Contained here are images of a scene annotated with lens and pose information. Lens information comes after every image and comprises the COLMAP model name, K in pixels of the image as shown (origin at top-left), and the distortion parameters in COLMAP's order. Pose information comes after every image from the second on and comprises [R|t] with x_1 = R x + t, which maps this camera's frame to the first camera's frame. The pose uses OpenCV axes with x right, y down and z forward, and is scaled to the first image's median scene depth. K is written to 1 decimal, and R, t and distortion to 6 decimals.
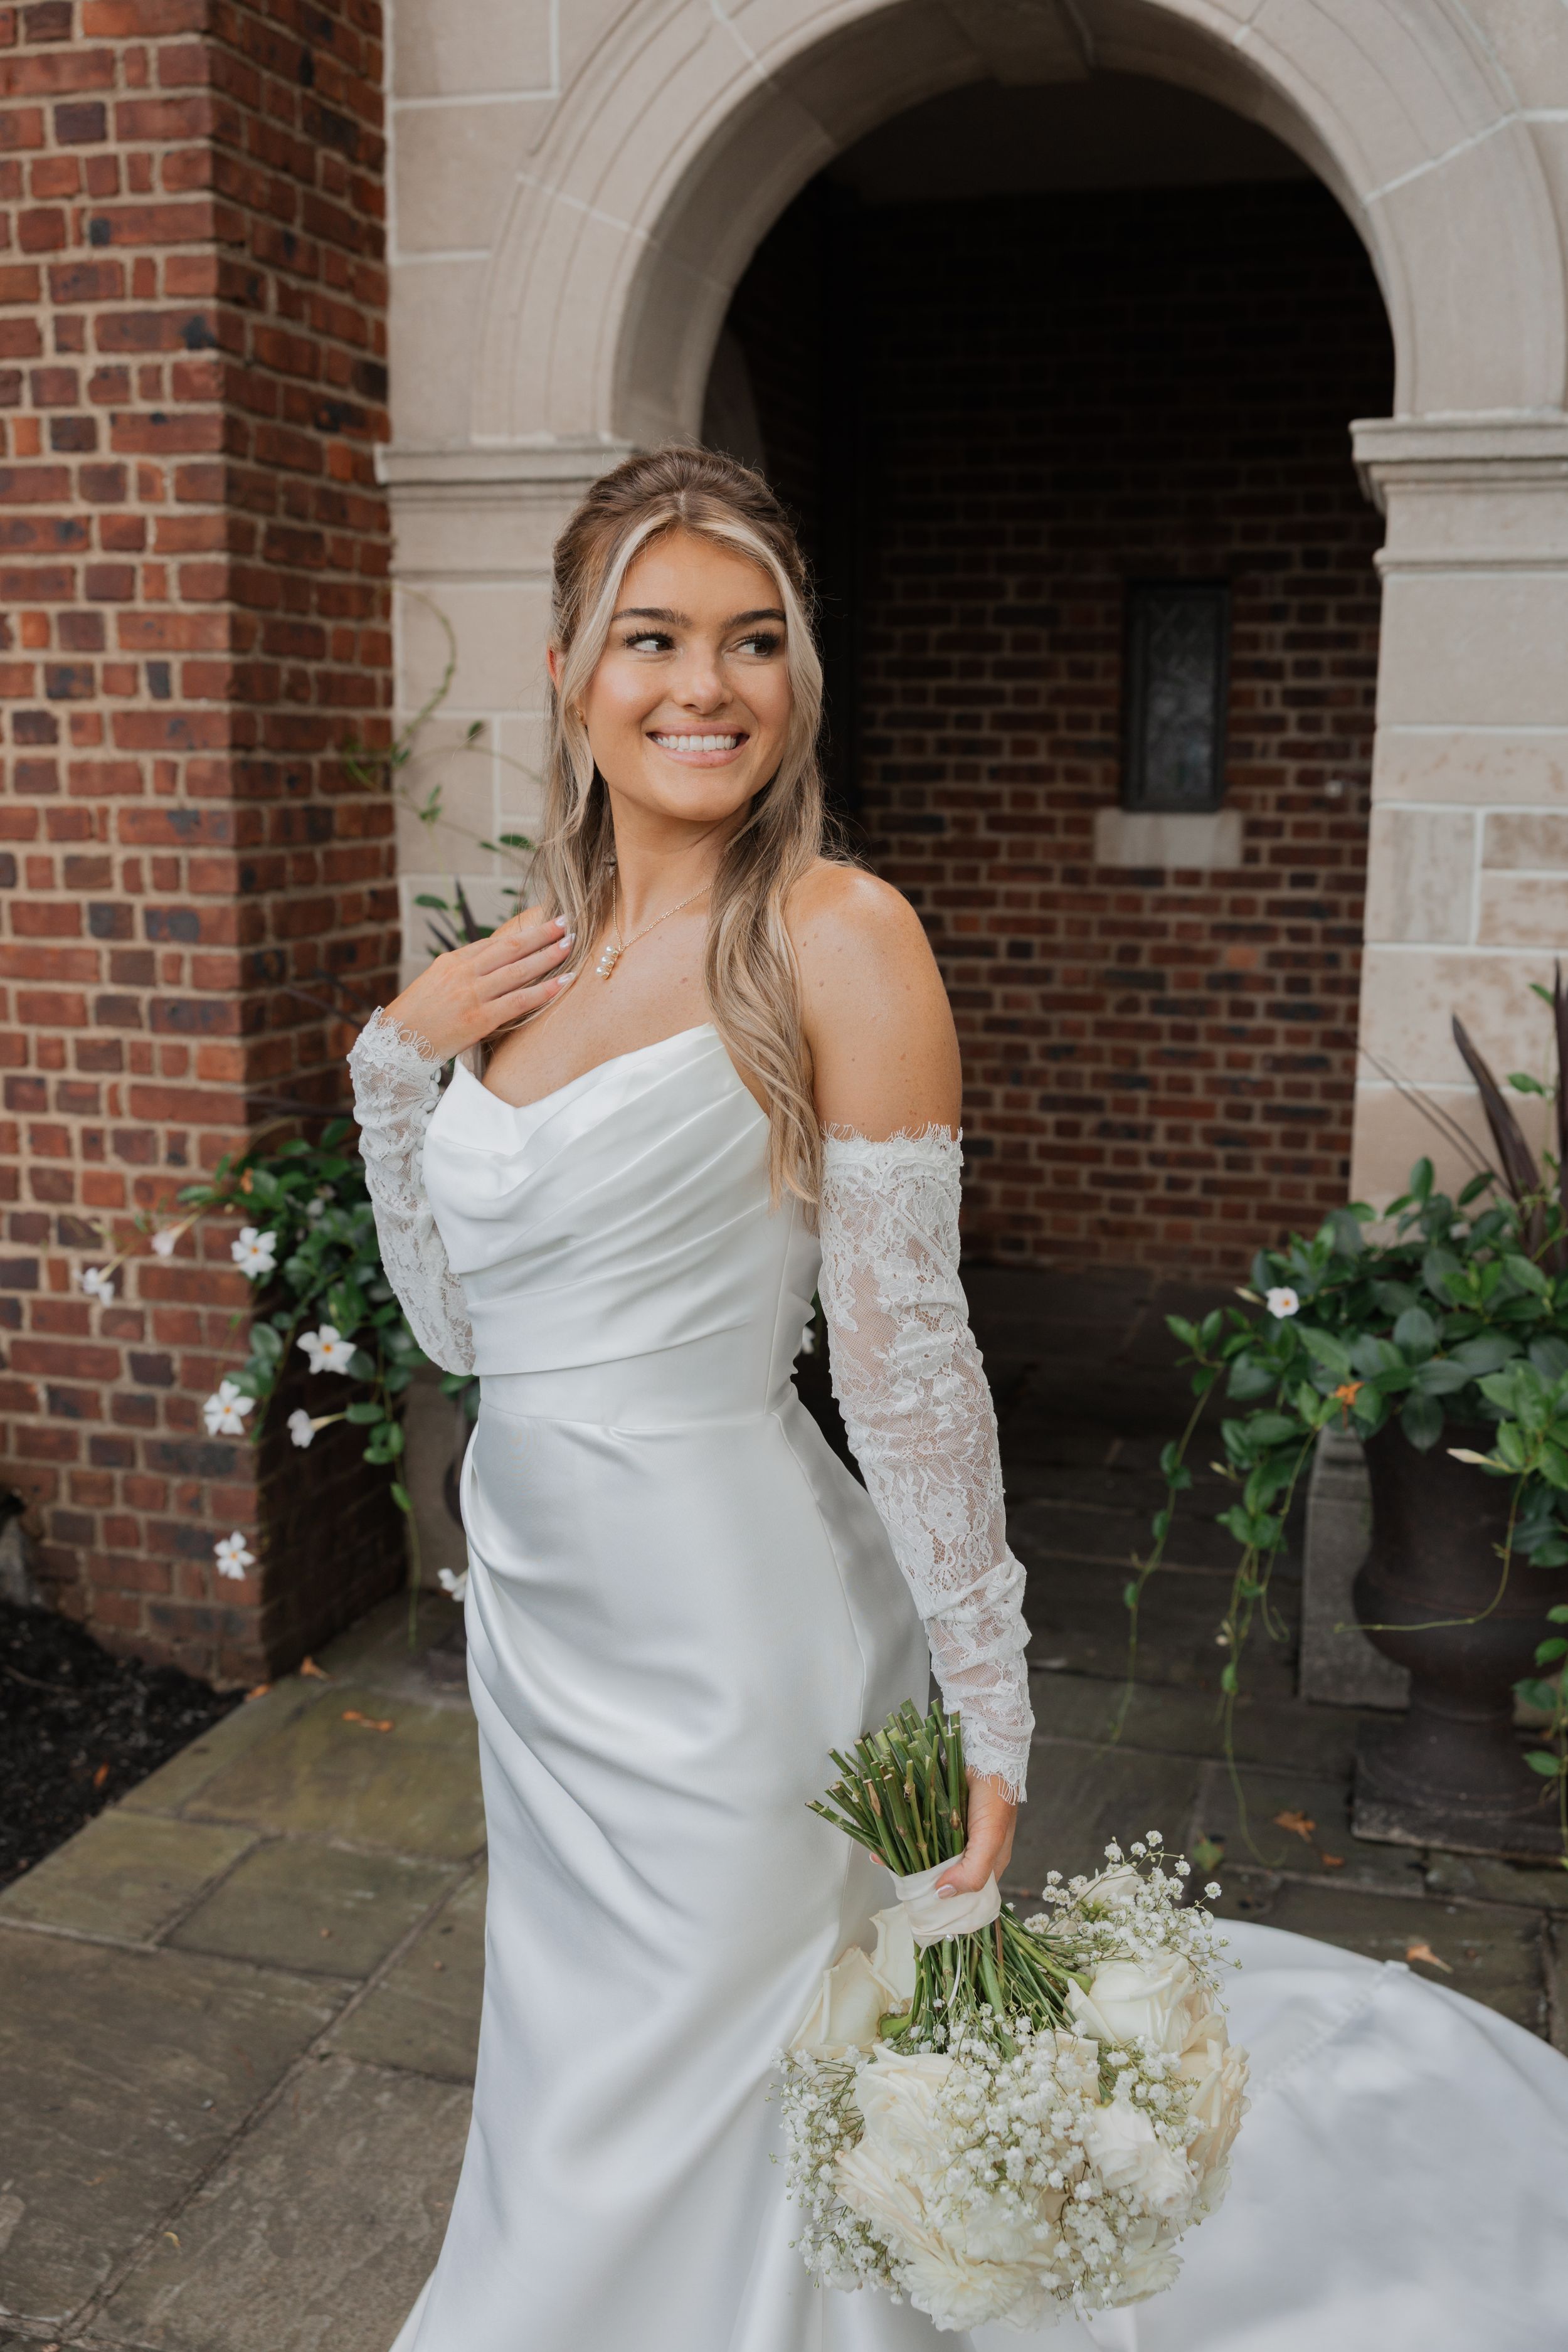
lens RADIAL K [[2281.4, 0, 784.0], [0, 2281.4, 1176.0], [0, 0, 1]] dist [0.005671, -0.036007]
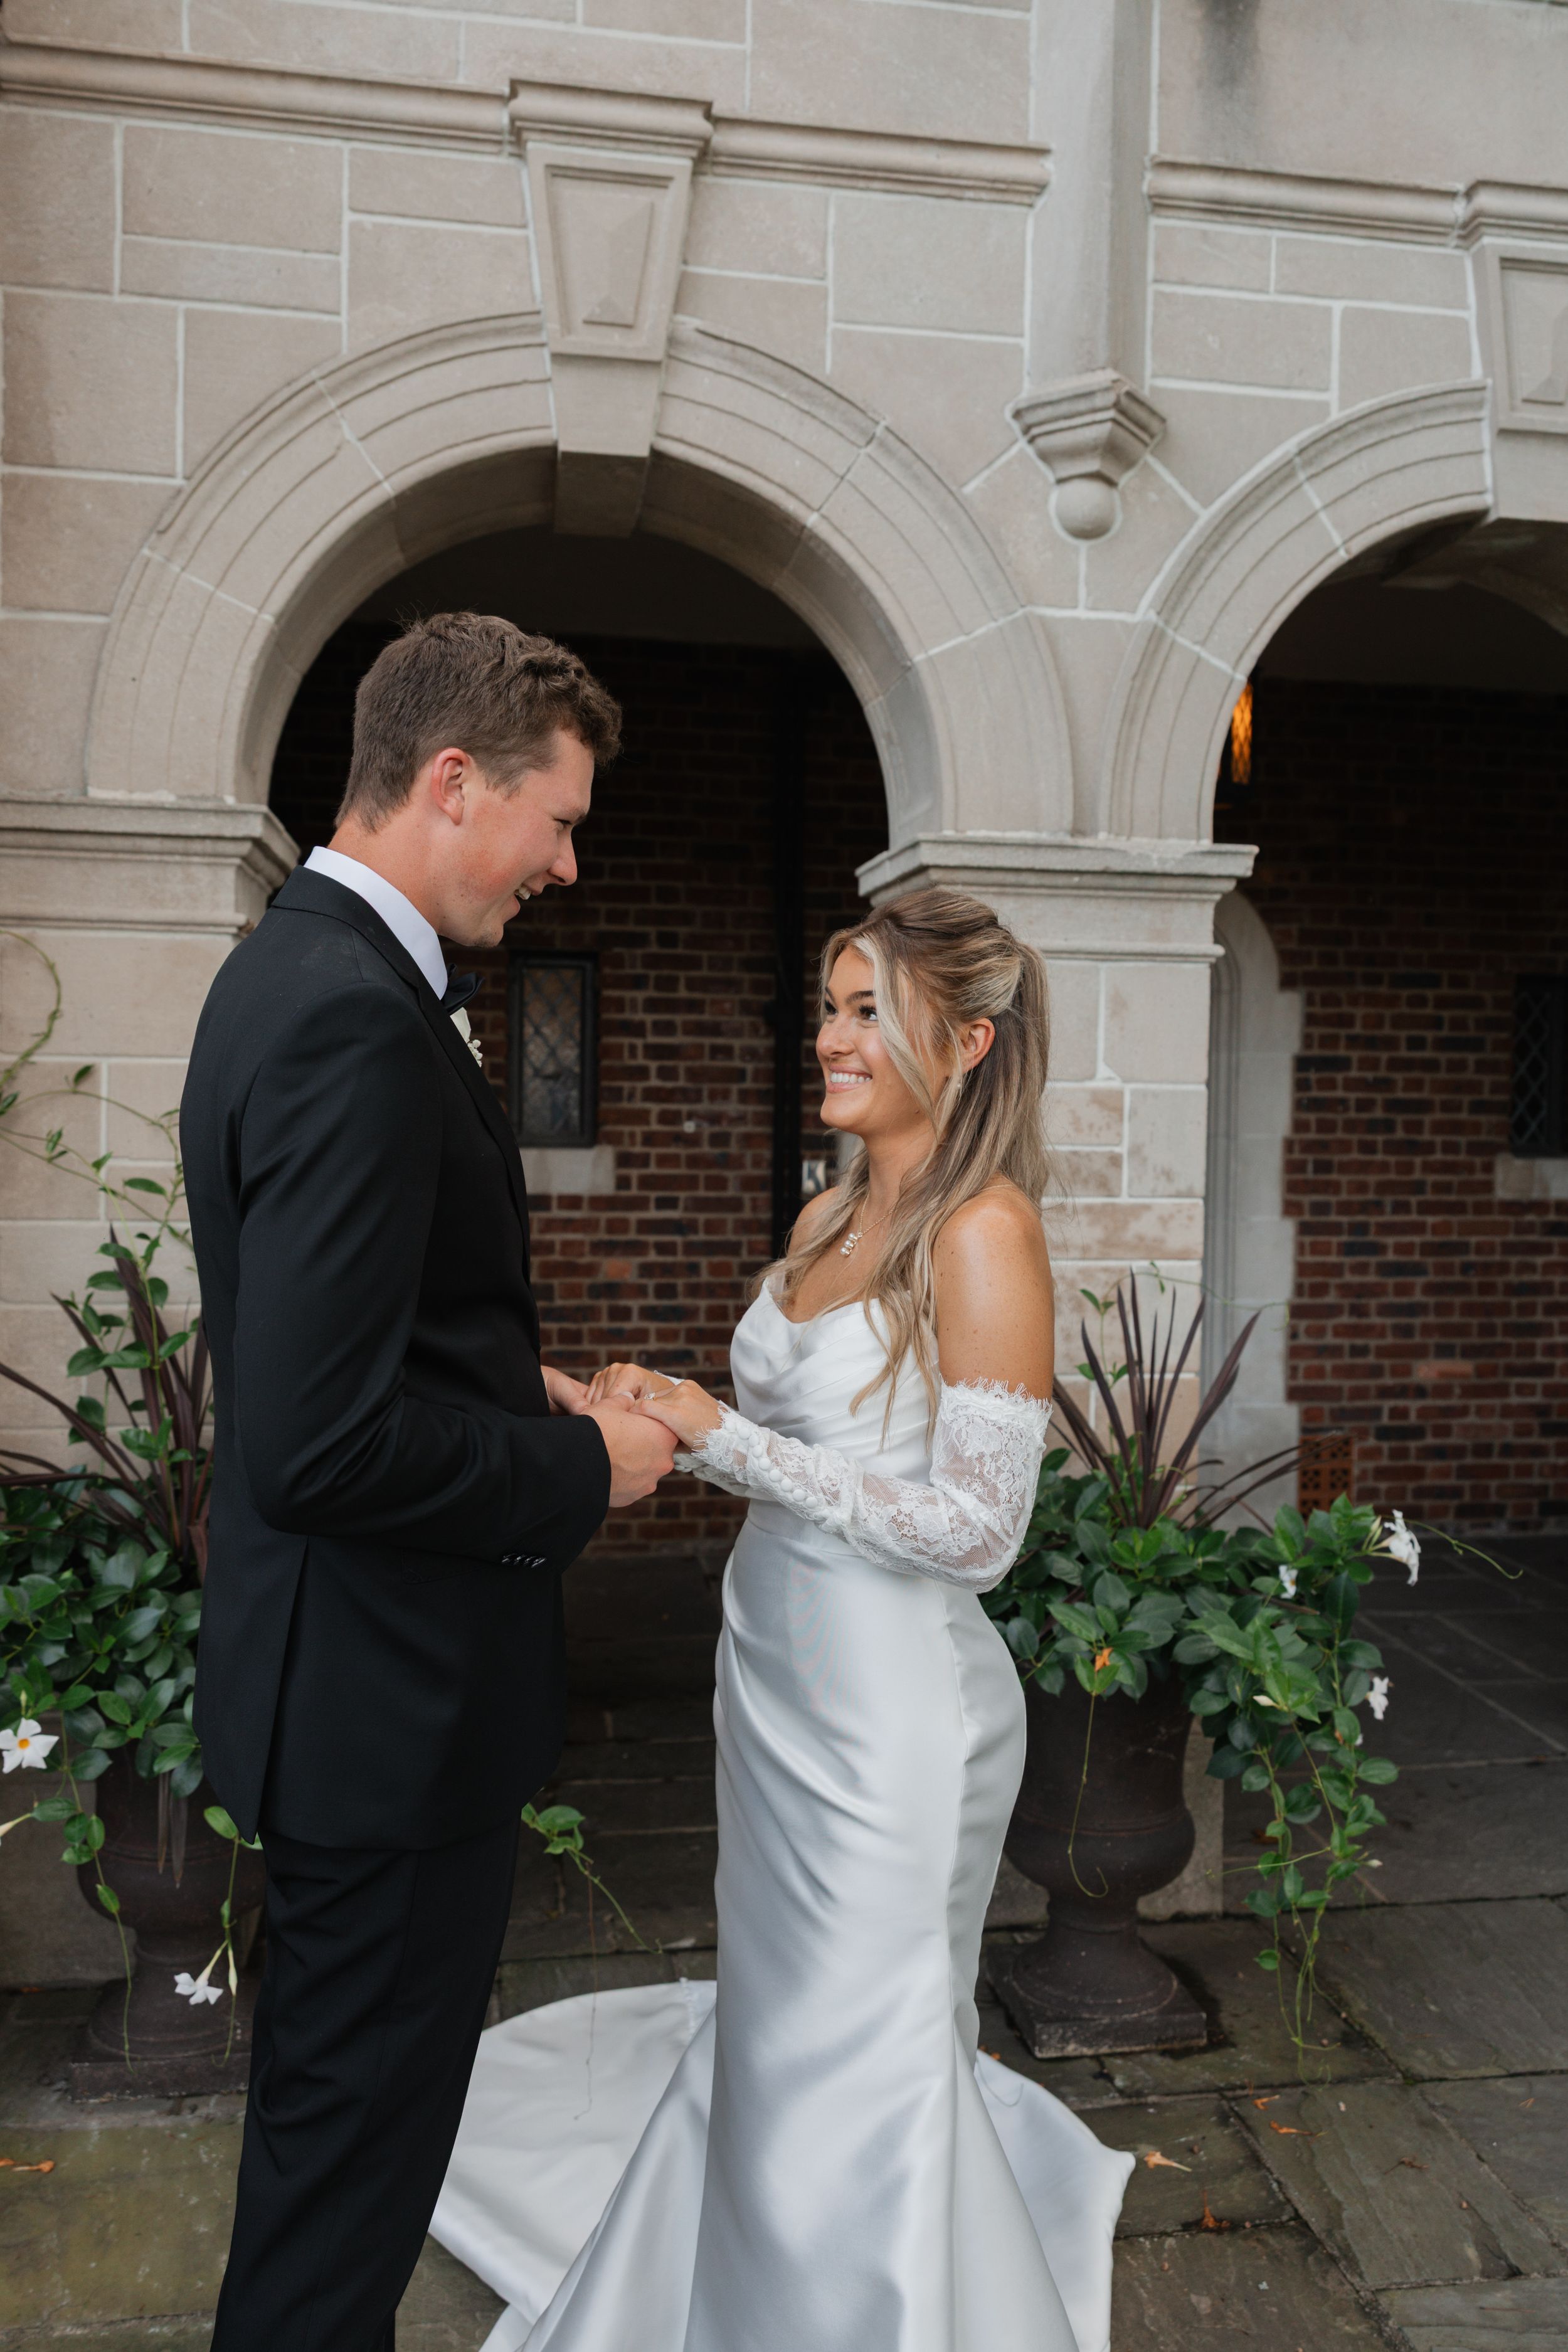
lens RADIAL K [[1900.3, 0, 783.8], [0, 1900.3, 1147.0], [0, 0, 1]] dist [0.004350, 0.005776]
pose [[0.894357, -0.007784, 0.447286, -0.231285], [0.076230, 0.987877, -0.135231, -0.029000], [-0.440811, 0.155041, 0.884108, 0.138368]]
